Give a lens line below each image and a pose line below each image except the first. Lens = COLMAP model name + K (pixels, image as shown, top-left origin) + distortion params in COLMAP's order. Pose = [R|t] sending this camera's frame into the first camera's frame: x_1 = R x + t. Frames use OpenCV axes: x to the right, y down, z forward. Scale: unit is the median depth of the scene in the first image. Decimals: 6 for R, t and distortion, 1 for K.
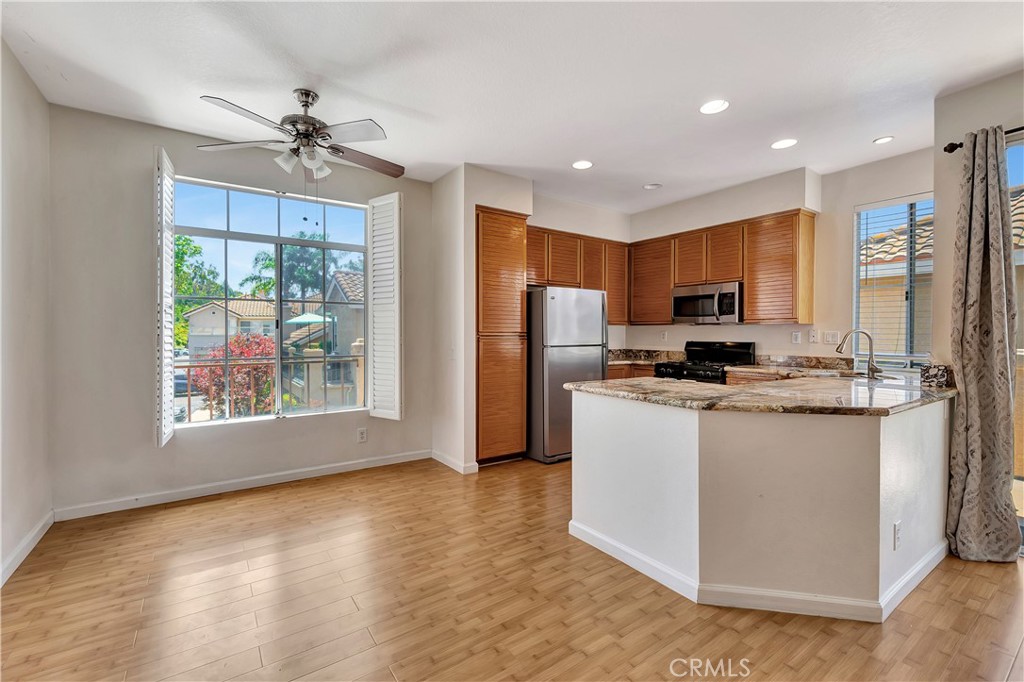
lens RADIAL K [[438.6, 0, 504.6], [0, 438.6, 339.7], [0, 0, 1]] dist [-0.008677, 0.002603]
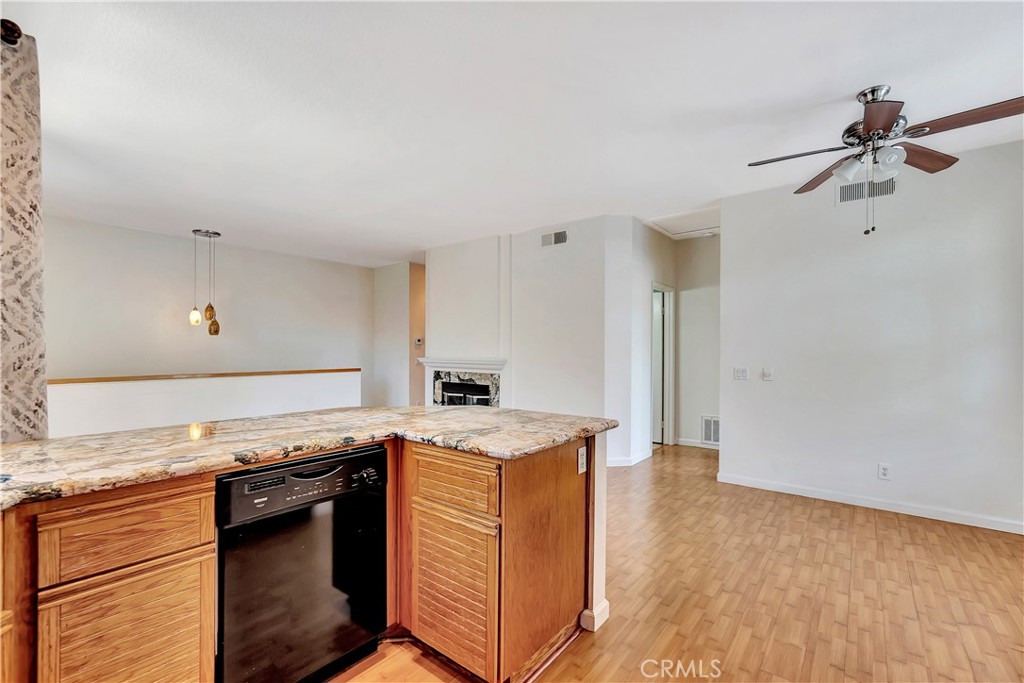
lens RADIAL K [[438.6, 0, 513.0], [0, 438.6, 349.9], [0, 0, 1]] dist [-0.008677, 0.002603]
pose [[-0.953949, -0.007929, -0.299864, 0.359774], [-0.011373, 0.999888, 0.009740, -0.015637], [0.299753, 0.012702, -0.953932, 1.135905]]
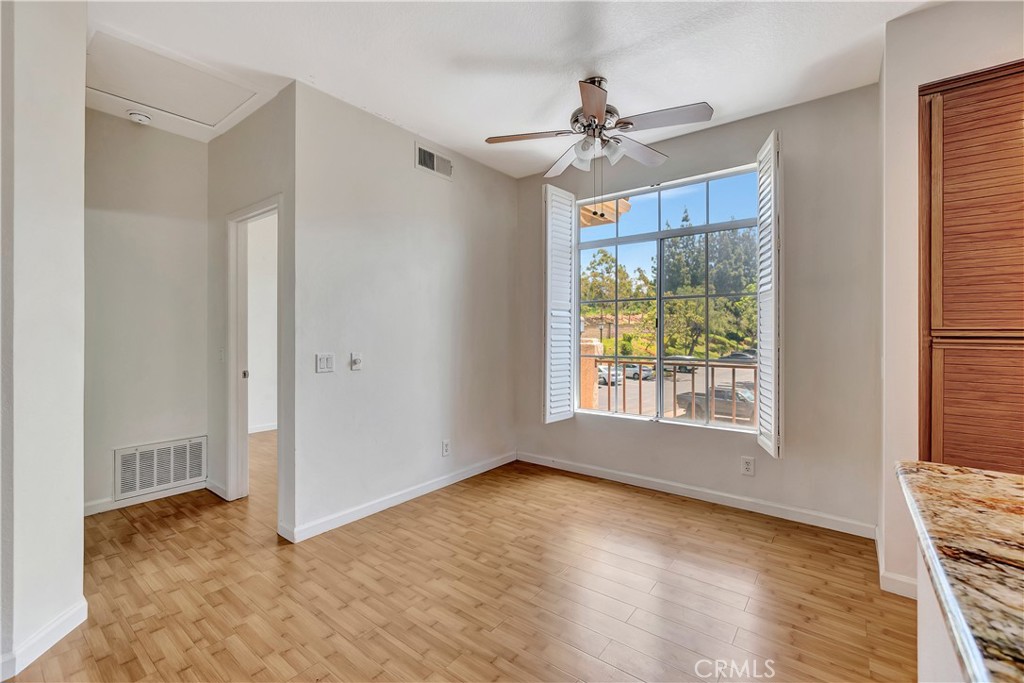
lens RADIAL K [[438.6, 0, 509.6], [0, 438.6, 334.4], [0, 0, 1]] dist [-0.008677, 0.002603]
pose [[0.306394, 0.003847, -0.951897, 0.275301], [-0.014805, 0.999890, -0.000725, -0.005023], [0.951790, 0.014315, 0.306417, 0.370744]]
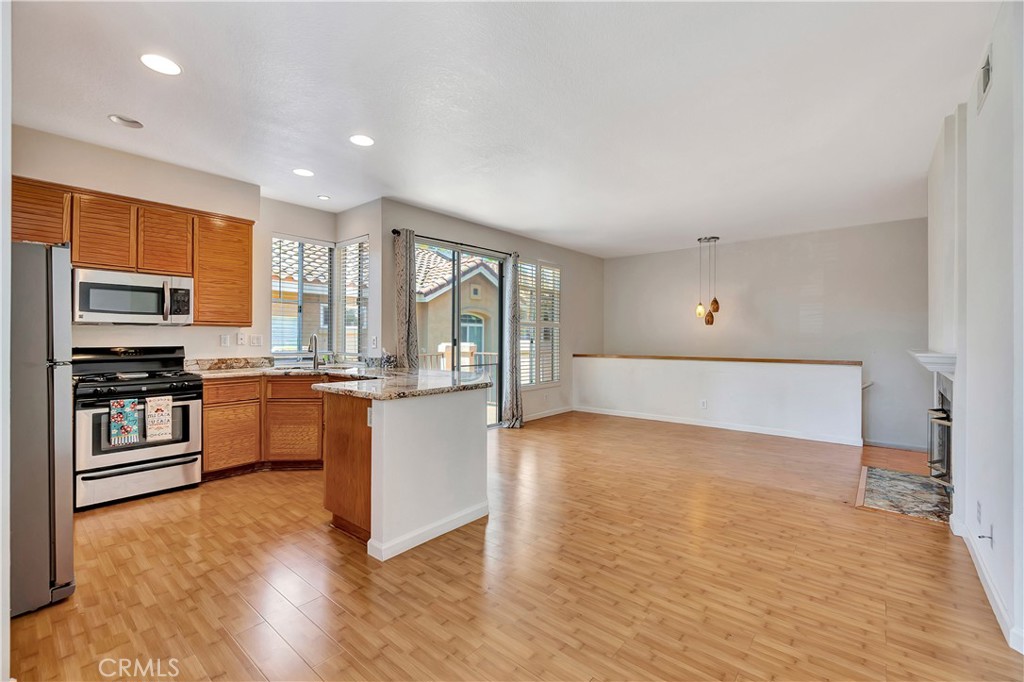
lens RADIAL K [[438.6, 0, 508.4], [0, 438.6, 337.3], [0, 0, 1]] dist [-0.008677, 0.002603]
pose [[-0.263364, -0.001898, 0.964695, -0.531803], [0.011708, 0.999918, 0.005164, -0.010169], [-0.964626, 0.012654, -0.263320, 0.673151]]
